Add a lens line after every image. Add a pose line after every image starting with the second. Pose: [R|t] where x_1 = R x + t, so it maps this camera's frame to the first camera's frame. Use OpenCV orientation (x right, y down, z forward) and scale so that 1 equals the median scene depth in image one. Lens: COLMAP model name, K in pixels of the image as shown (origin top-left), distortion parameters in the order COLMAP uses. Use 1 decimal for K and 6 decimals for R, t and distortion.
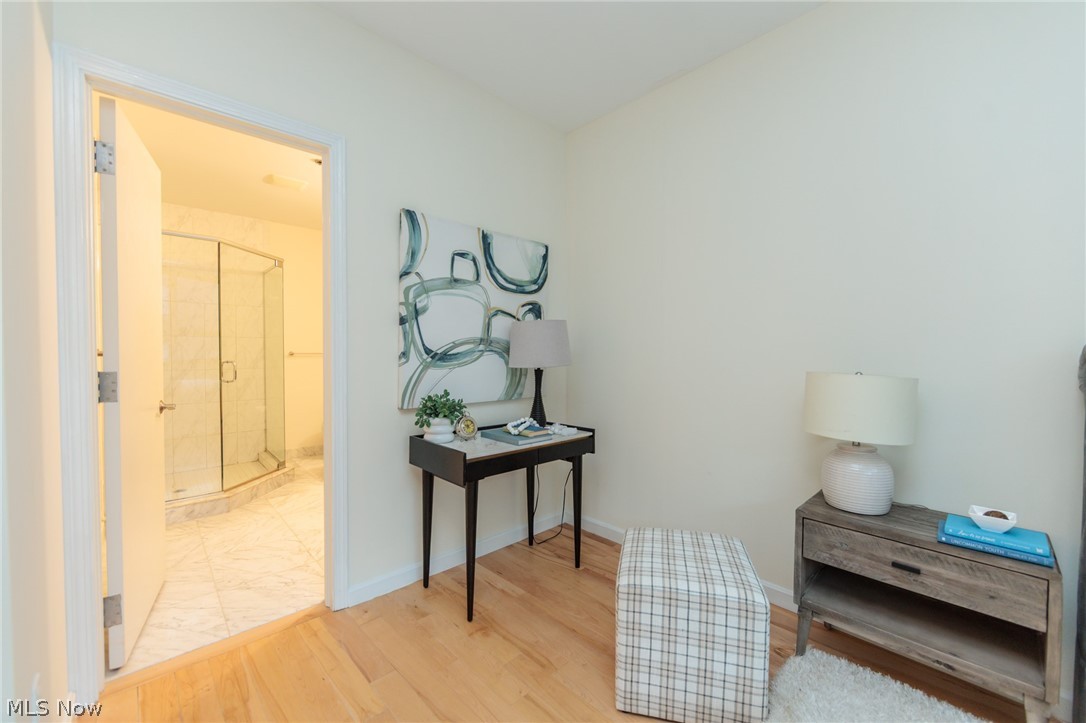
lens RADIAL K [[423.9, 0, 544.8], [0, 423.9, 360.7], [0, 0, 1]] dist [-0.001961, -0.000583]
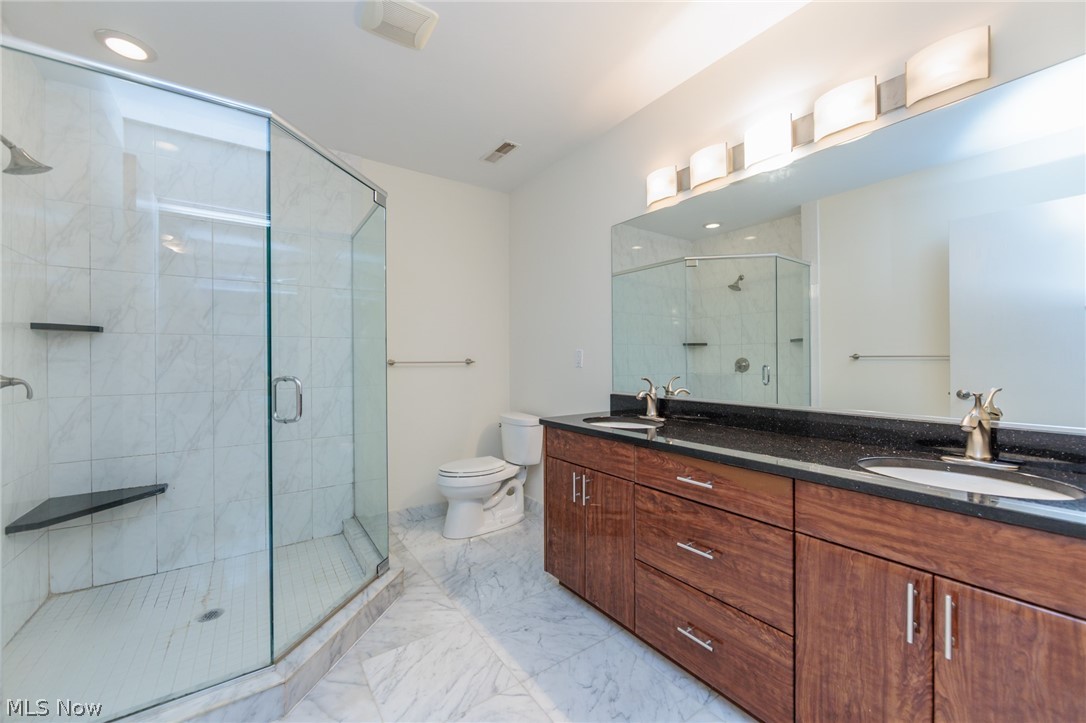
lens RADIAL K [[423.9, 0, 544.8], [0, 423.9, 360.7], [0, 0, 1]] dist [-0.001961, -0.000583]
pose [[0.989132, -0.010521, -0.146655, -0.114767], [0.007264, 0.999715, -0.022726, -0.001322], [0.146852, 0.021414, 0.988927, 0.167479]]
